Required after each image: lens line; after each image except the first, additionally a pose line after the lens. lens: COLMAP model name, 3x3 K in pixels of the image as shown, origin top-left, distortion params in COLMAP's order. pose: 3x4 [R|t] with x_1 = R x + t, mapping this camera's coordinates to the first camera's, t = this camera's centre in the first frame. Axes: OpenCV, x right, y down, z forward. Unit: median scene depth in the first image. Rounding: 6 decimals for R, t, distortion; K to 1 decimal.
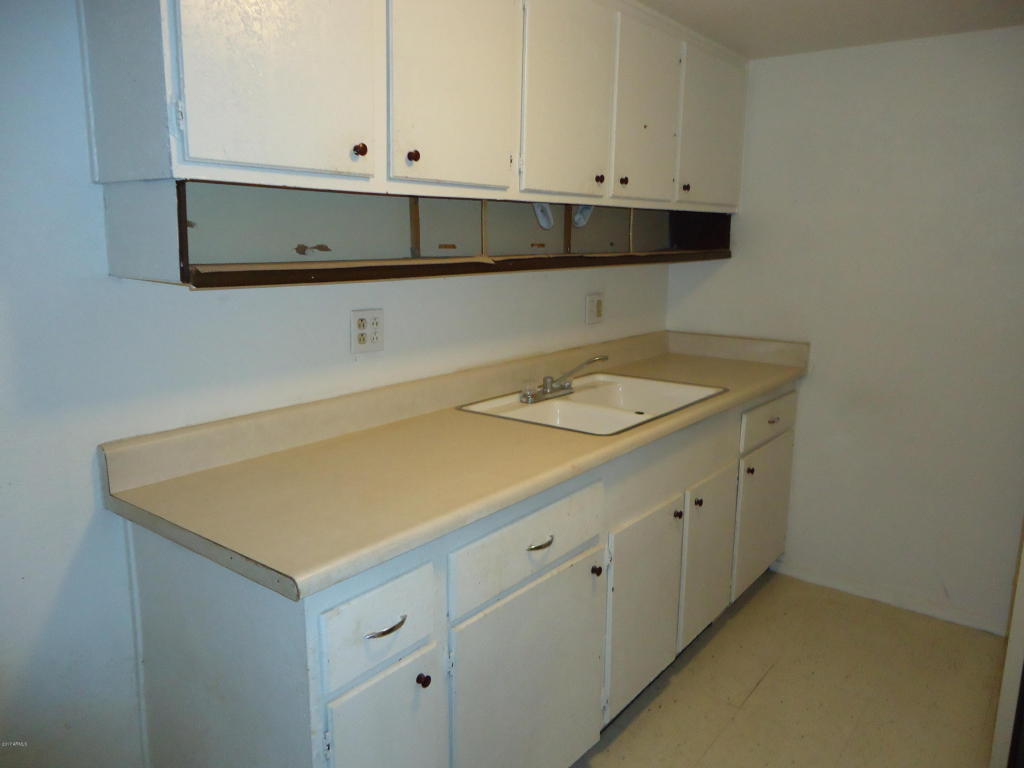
lens RADIAL K [[735.5, 0, 511.2], [0, 735.5, 380.5], [0, 0, 1]] dist [-0.021075, 0.014984]
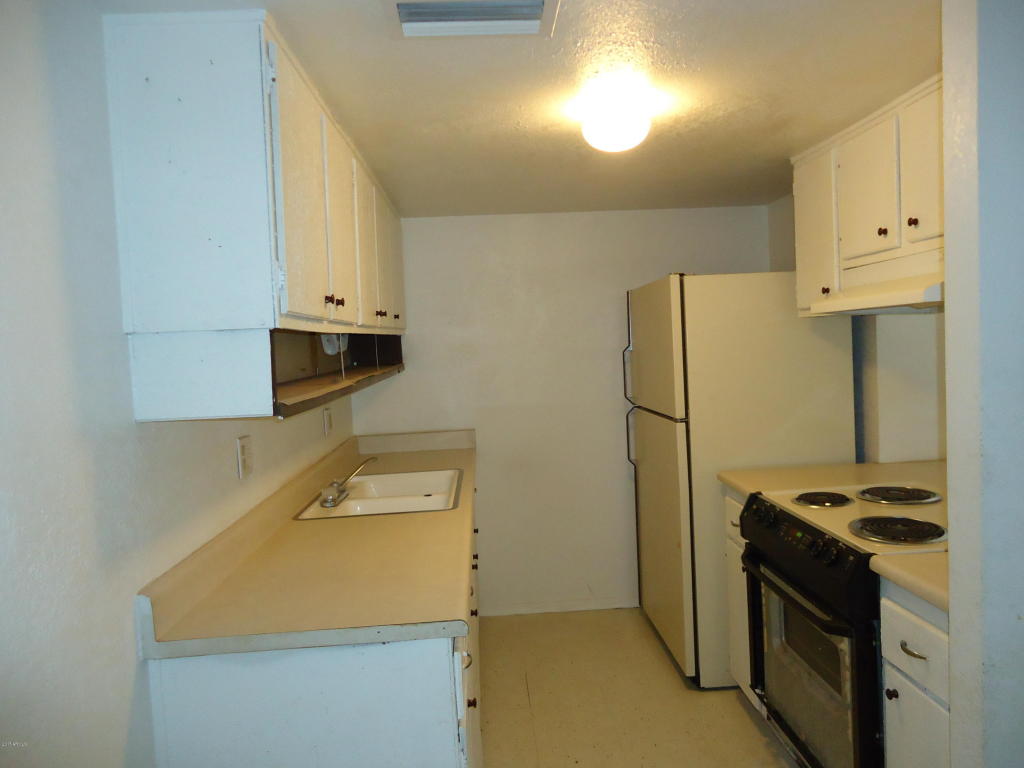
lens RADIAL K [[735.5, 0, 517.2], [0, 735.5, 381.5], [0, 0, 1]] dist [-0.021075, 0.014984]
pose [[0.755188, -0.078443, 0.650797, -0.427234], [0.176611, 0.980449, -0.086764, -0.008224], [-0.631268, 0.180461, 0.754278, -0.060335]]
